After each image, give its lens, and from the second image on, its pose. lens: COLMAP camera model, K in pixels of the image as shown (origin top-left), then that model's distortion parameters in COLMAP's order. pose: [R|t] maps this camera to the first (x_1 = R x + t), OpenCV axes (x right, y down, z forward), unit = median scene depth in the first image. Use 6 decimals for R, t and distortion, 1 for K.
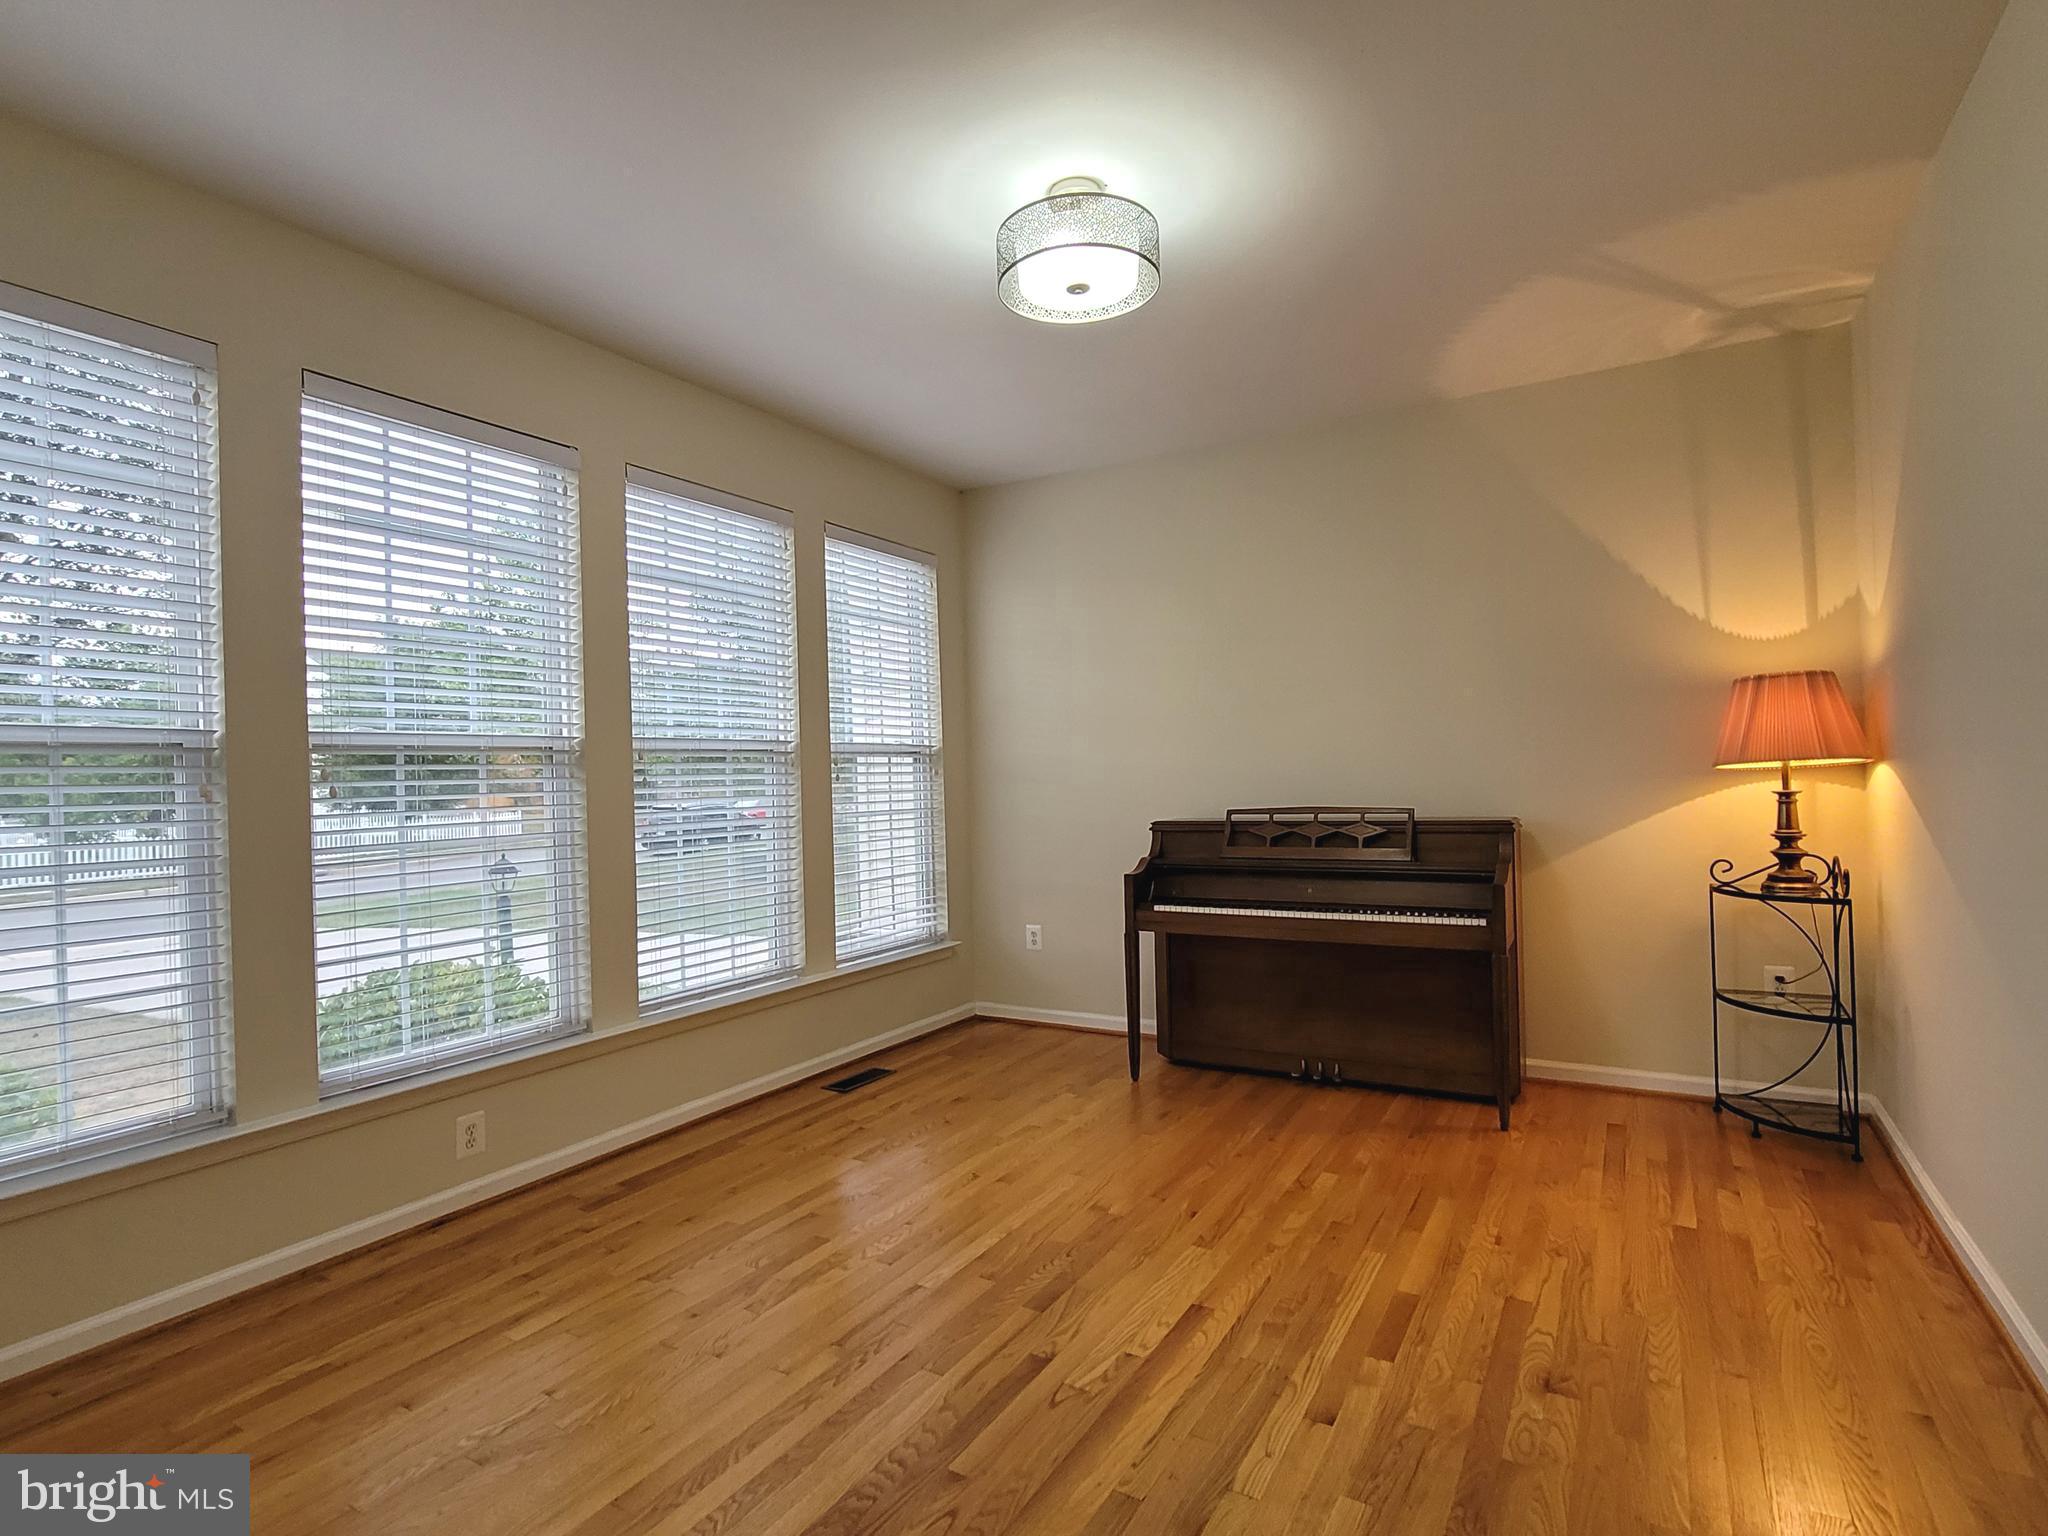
lens RADIAL K [[1144.3, 0, 1024.0], [0, 1144.3, 768.0], [0, 0, 1]] dist [0.001654, -0.000600]
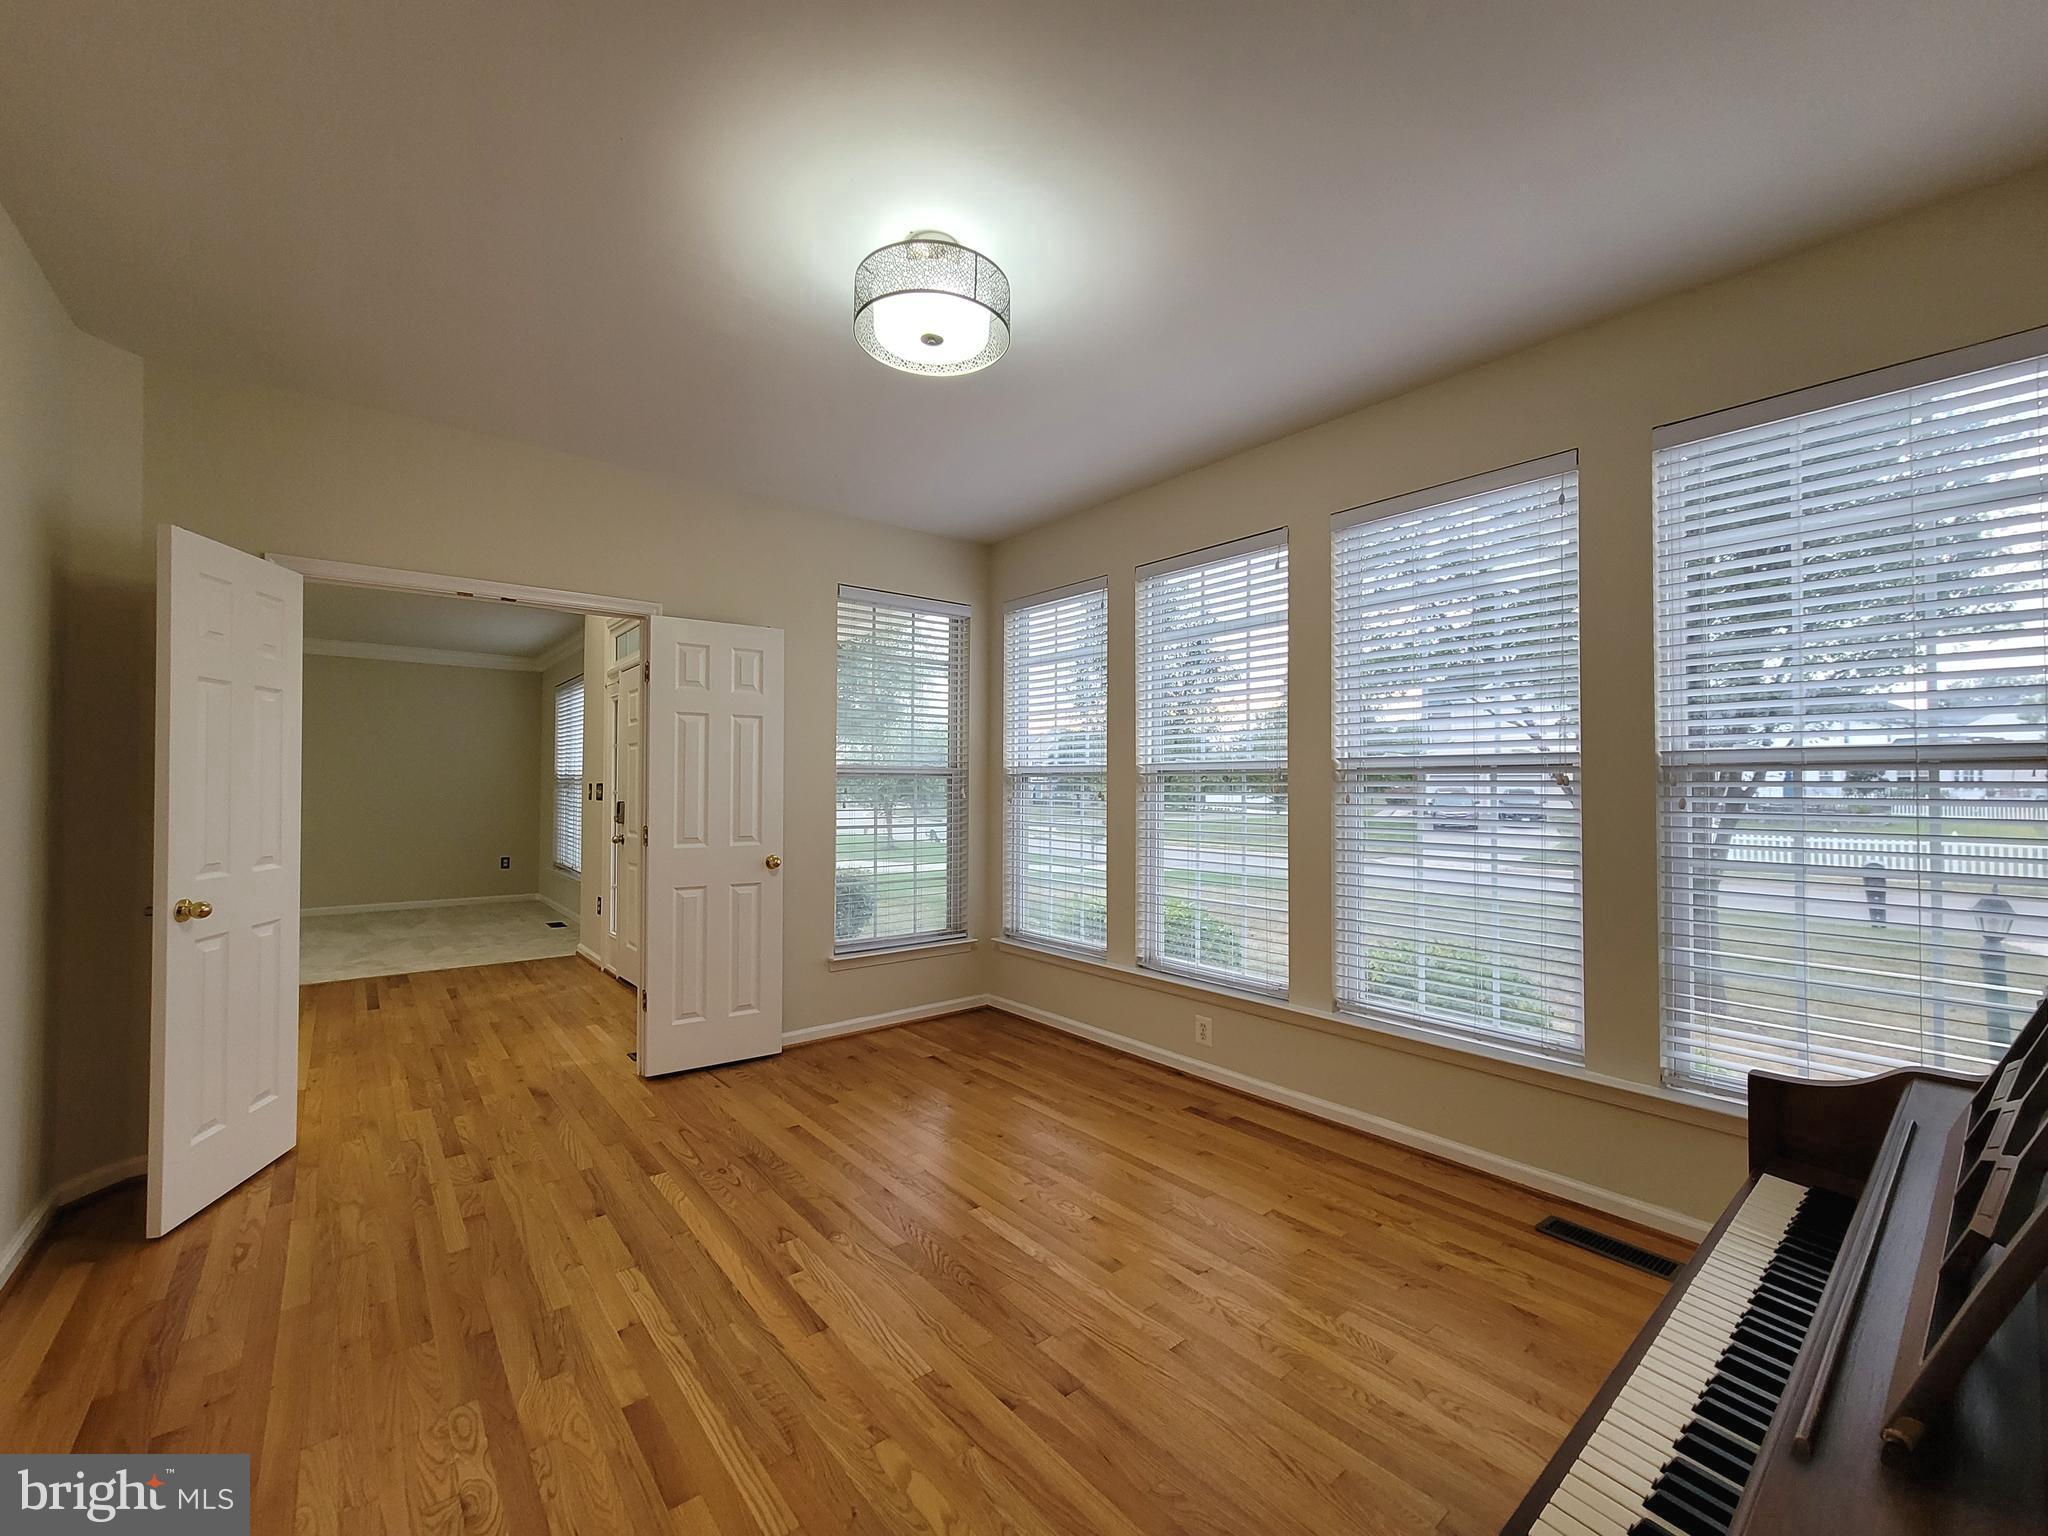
lens RADIAL K [[898.4, 0, 1024.0], [0, 898.4, 768.0], [0, 0, 1]] dist [-0.034915, -0.000224]
pose [[-0.411687, -0.009632, -0.911274, 0.697195], [-0.000827, 0.999948, -0.010196, -0.009421], [0.911325, -0.003444, -0.411674, 1.311467]]
